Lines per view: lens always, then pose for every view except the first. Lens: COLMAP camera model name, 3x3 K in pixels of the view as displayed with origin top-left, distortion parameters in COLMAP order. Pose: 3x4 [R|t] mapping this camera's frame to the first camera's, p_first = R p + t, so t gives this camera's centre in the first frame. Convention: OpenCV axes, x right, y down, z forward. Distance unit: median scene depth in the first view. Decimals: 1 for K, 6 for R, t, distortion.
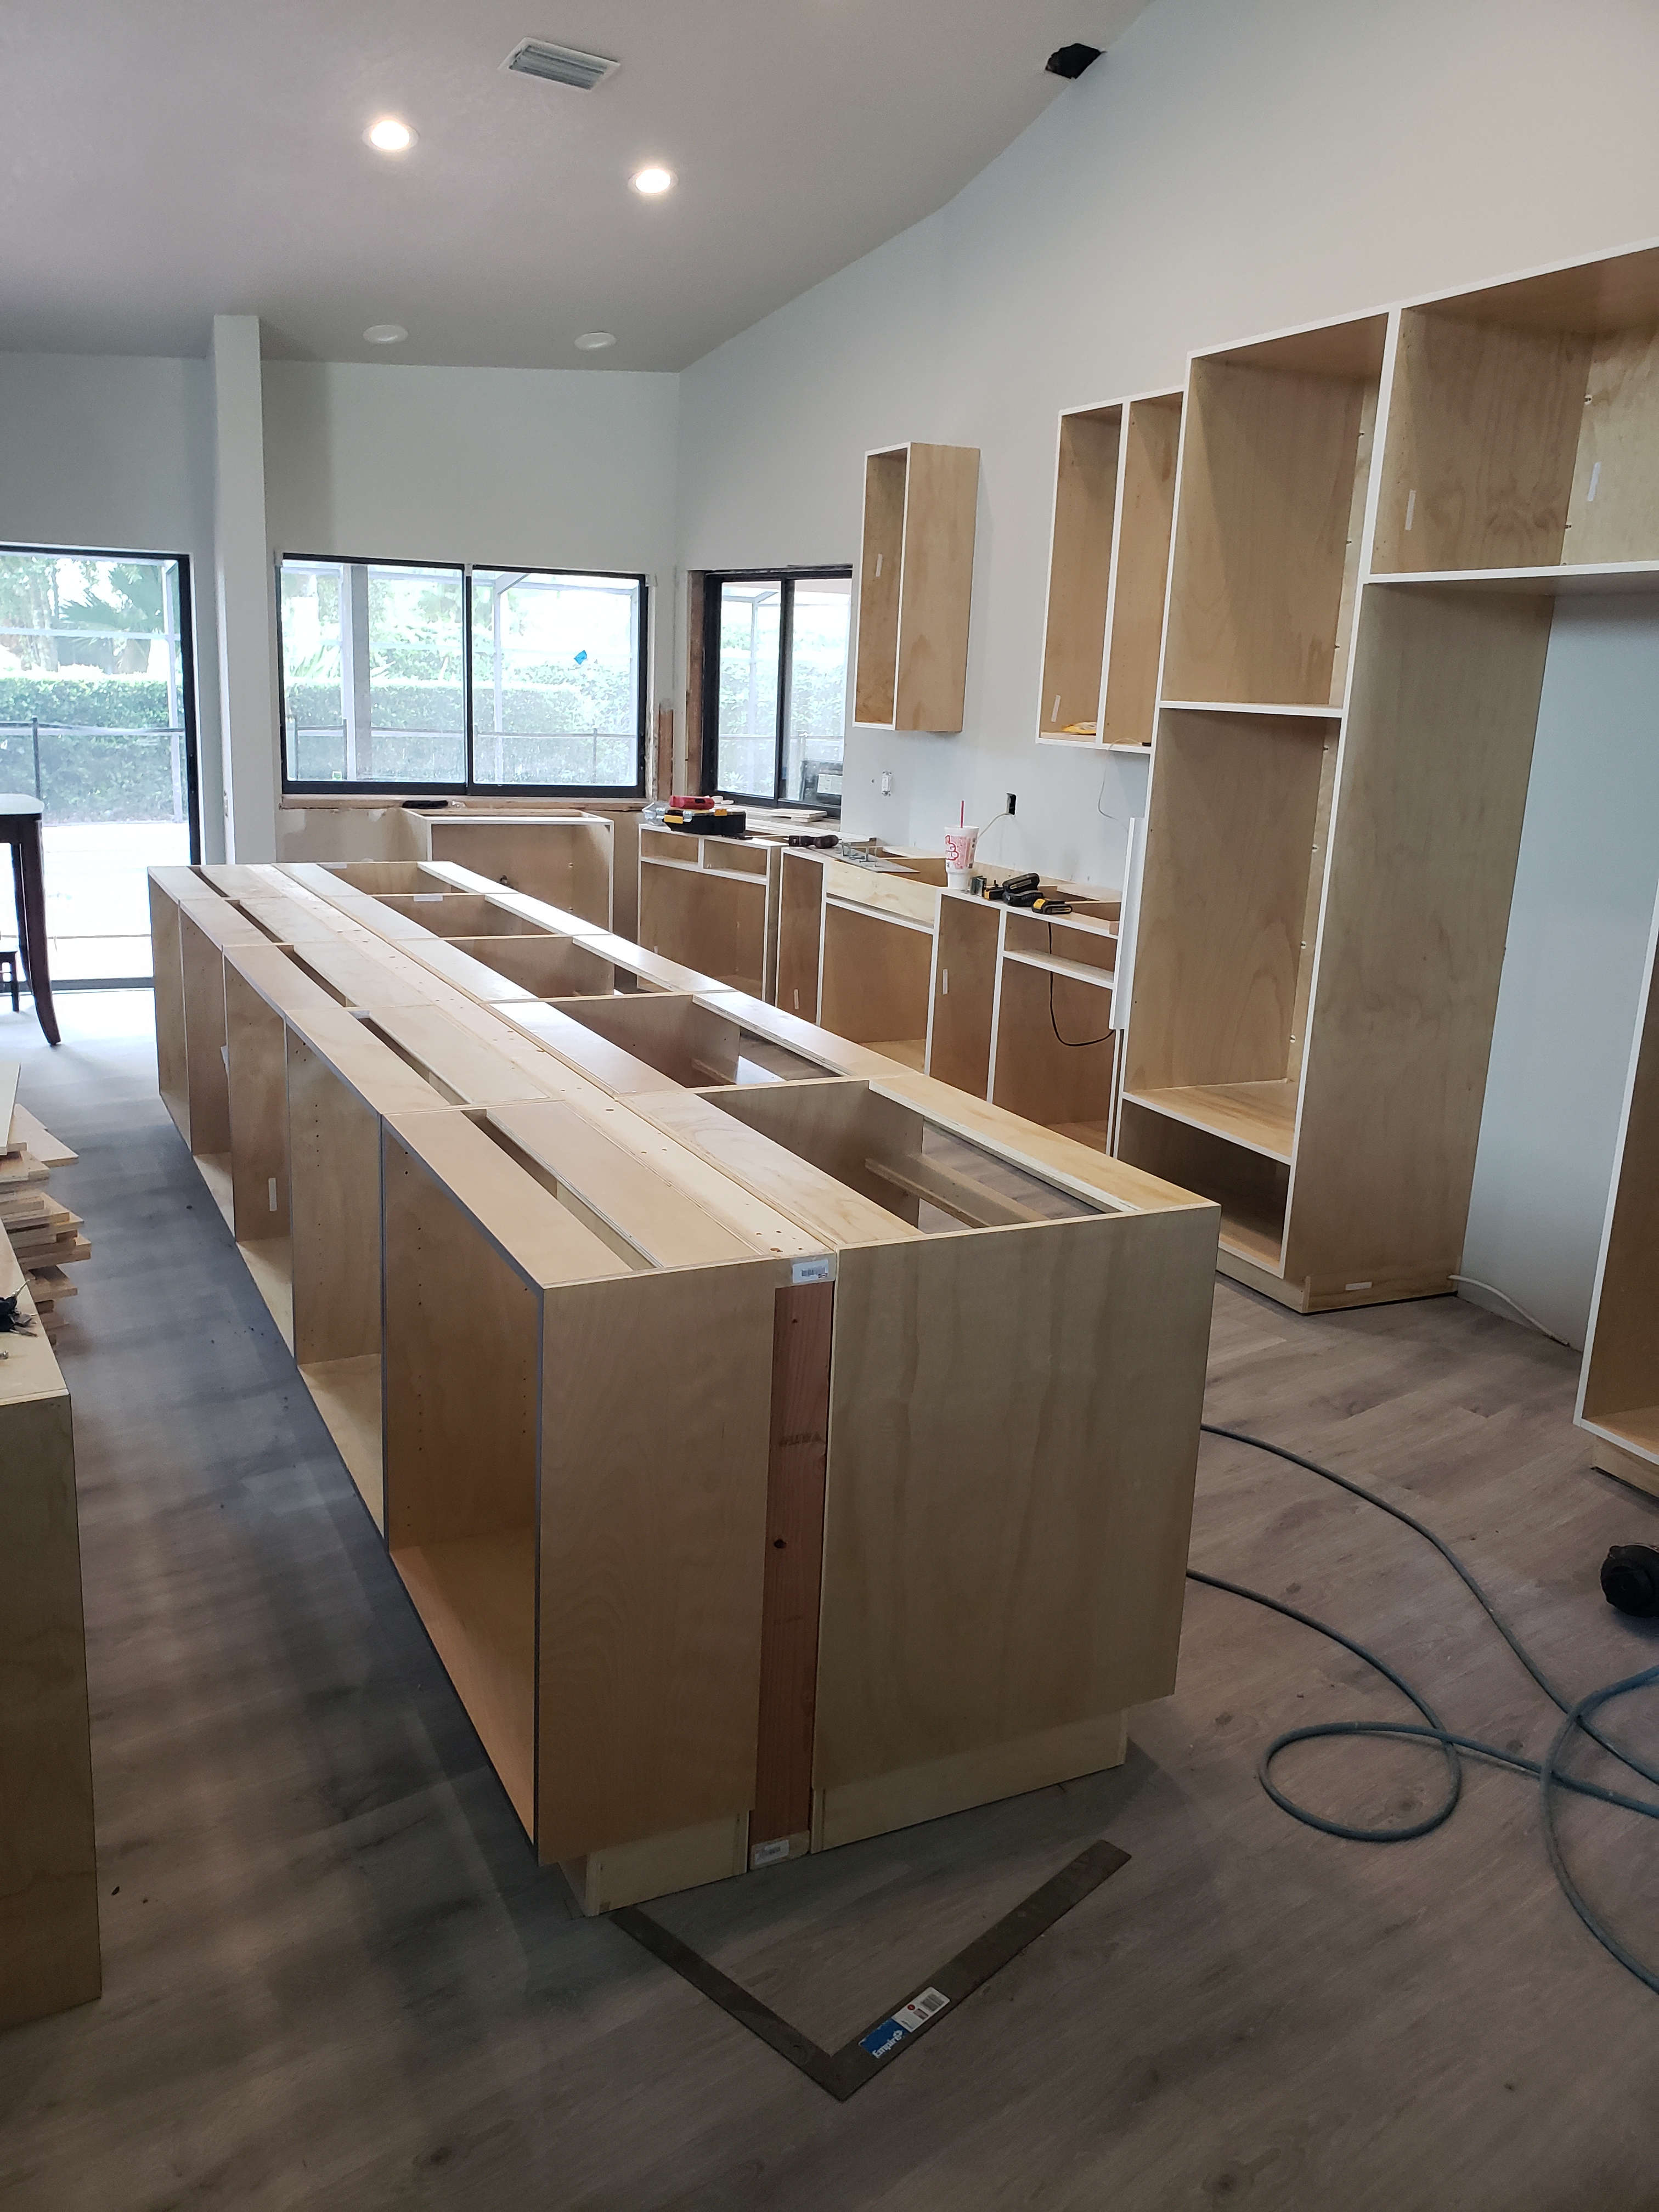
lens RADIAL K [[1715.2, 0, 747.1], [0, 1715.2, 1089.3], [0, 0, 1]] dist [0.039453, -0.031673]
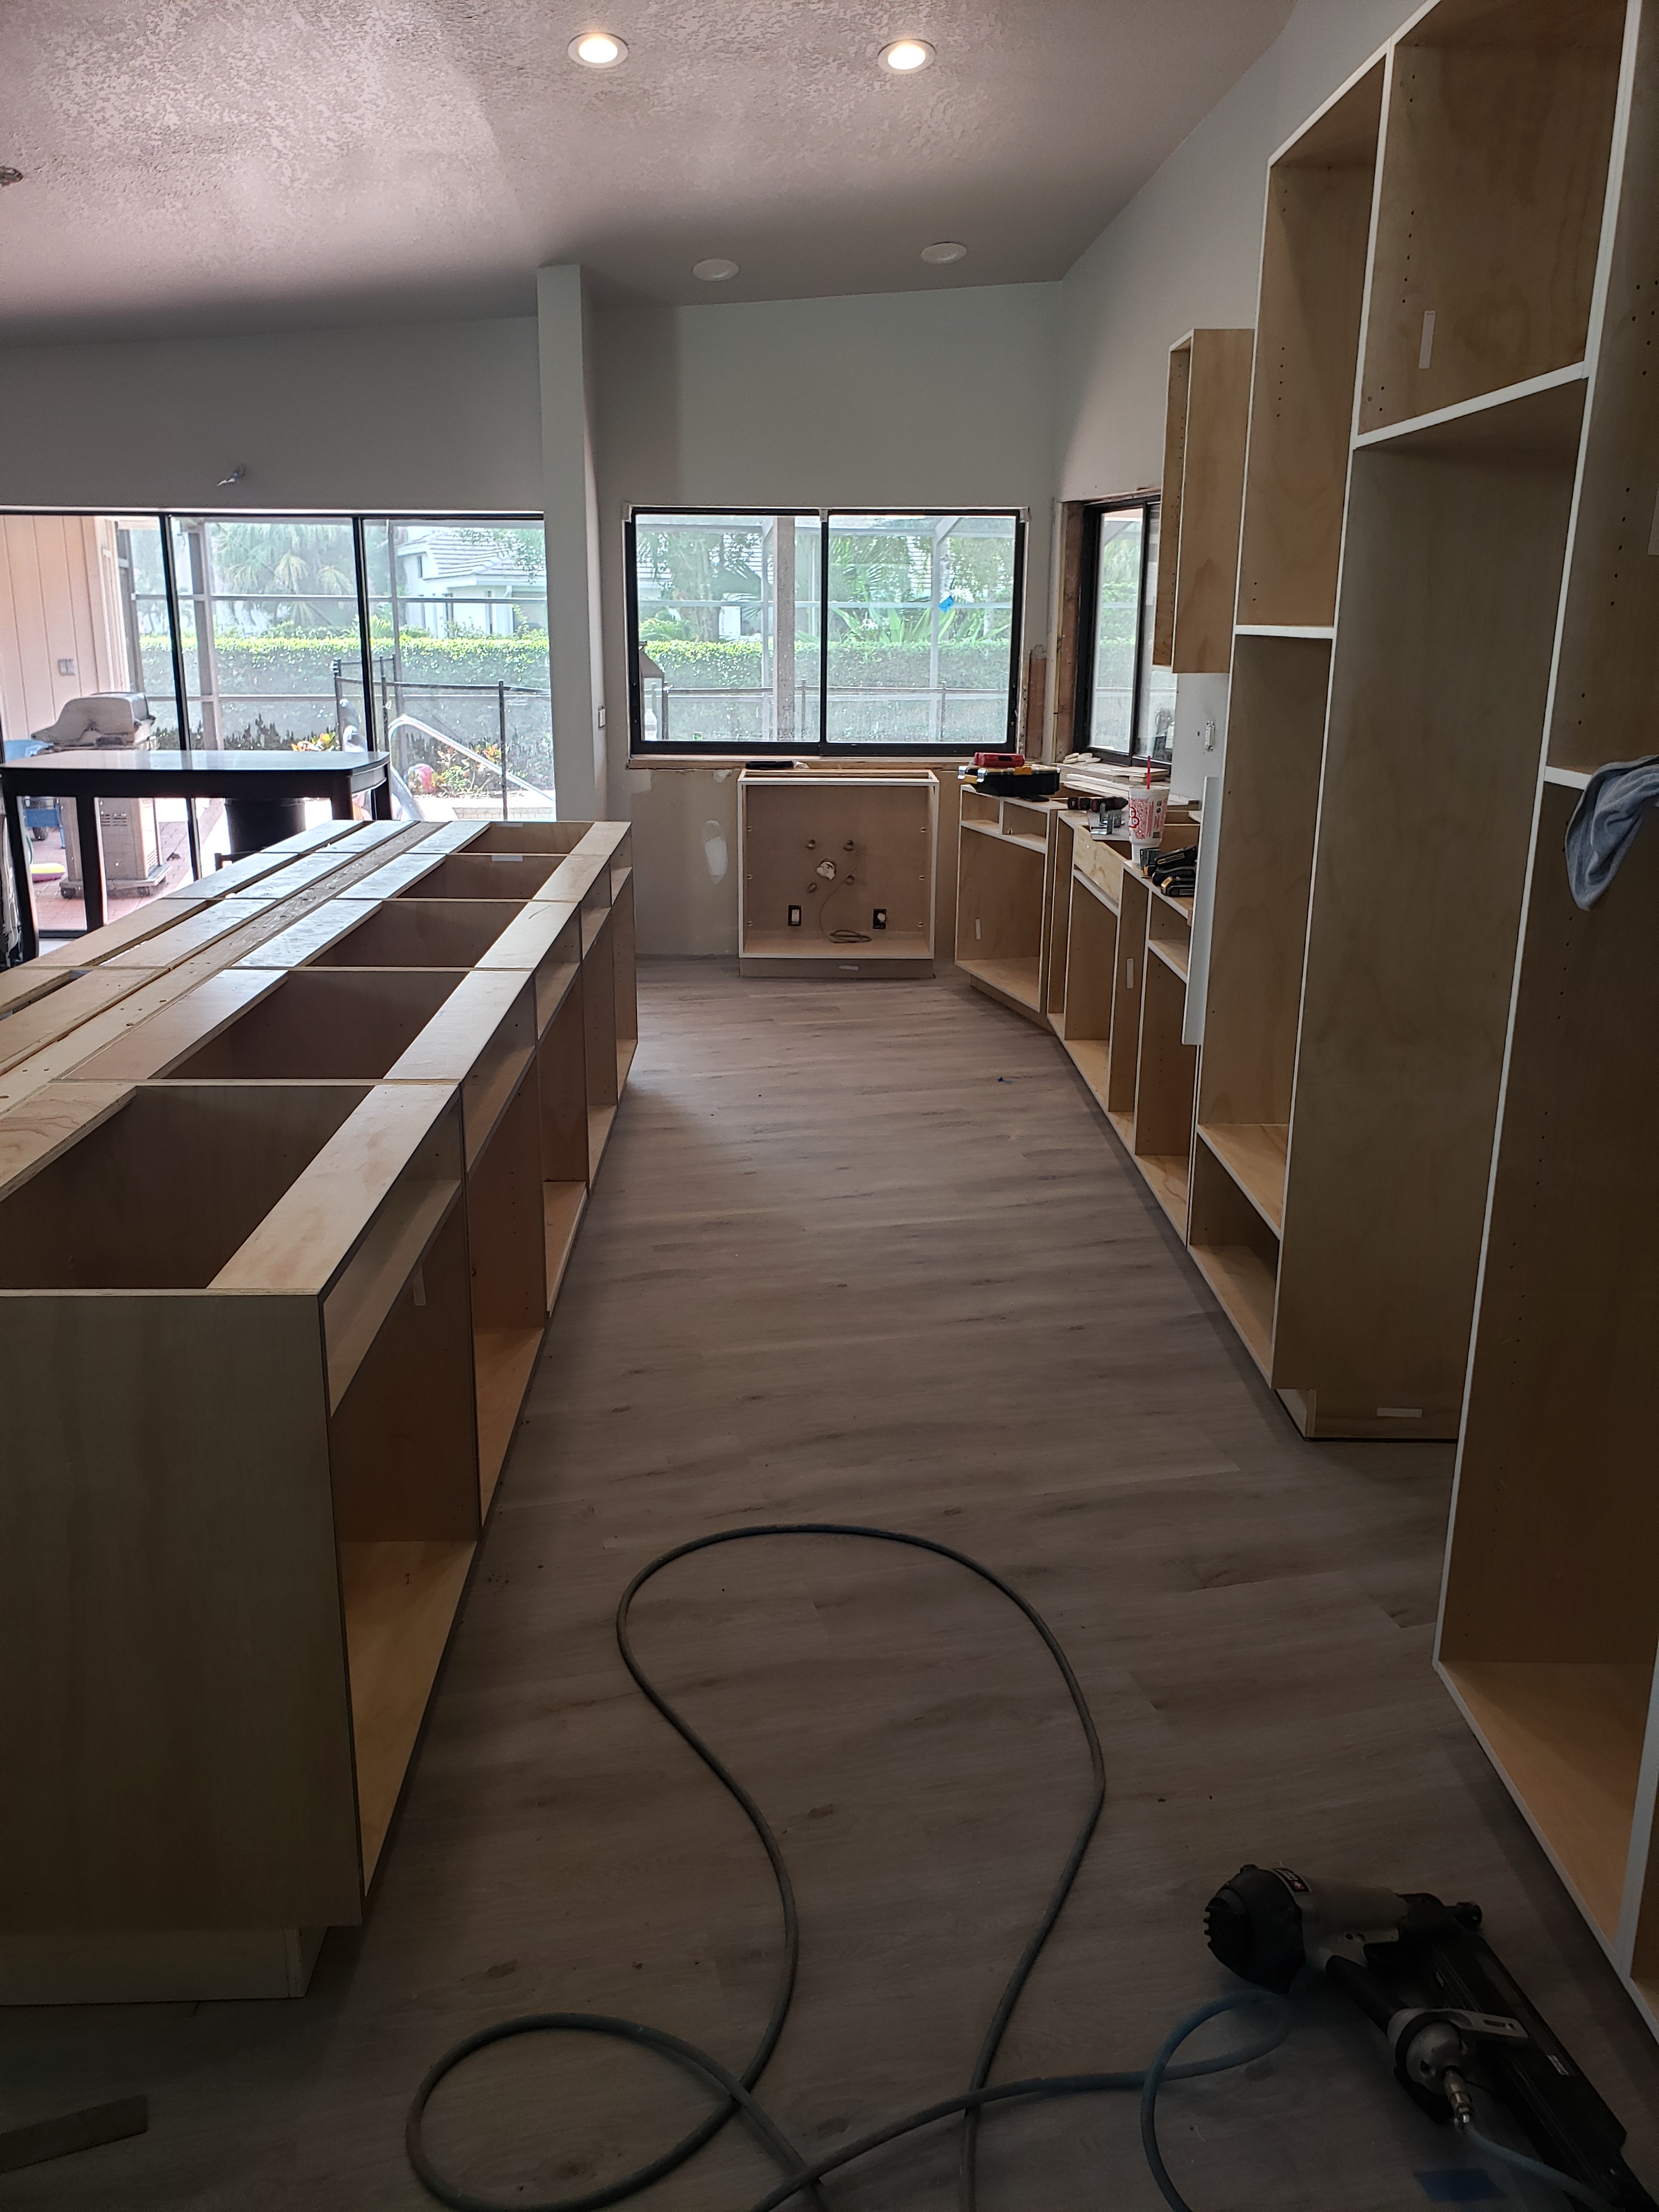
lens RADIAL K [[1715.2, 0, 814.8], [0, 1715.2, 1082.2], [0, 0, 1]] dist [0.039453, -0.031673]
pose [[0.916143, 0.074979, -0.393776, 0.371450], [-0.068433, 0.997184, 0.030660, -0.029490], [0.394966, -0.001141, 0.918695, 0.202845]]
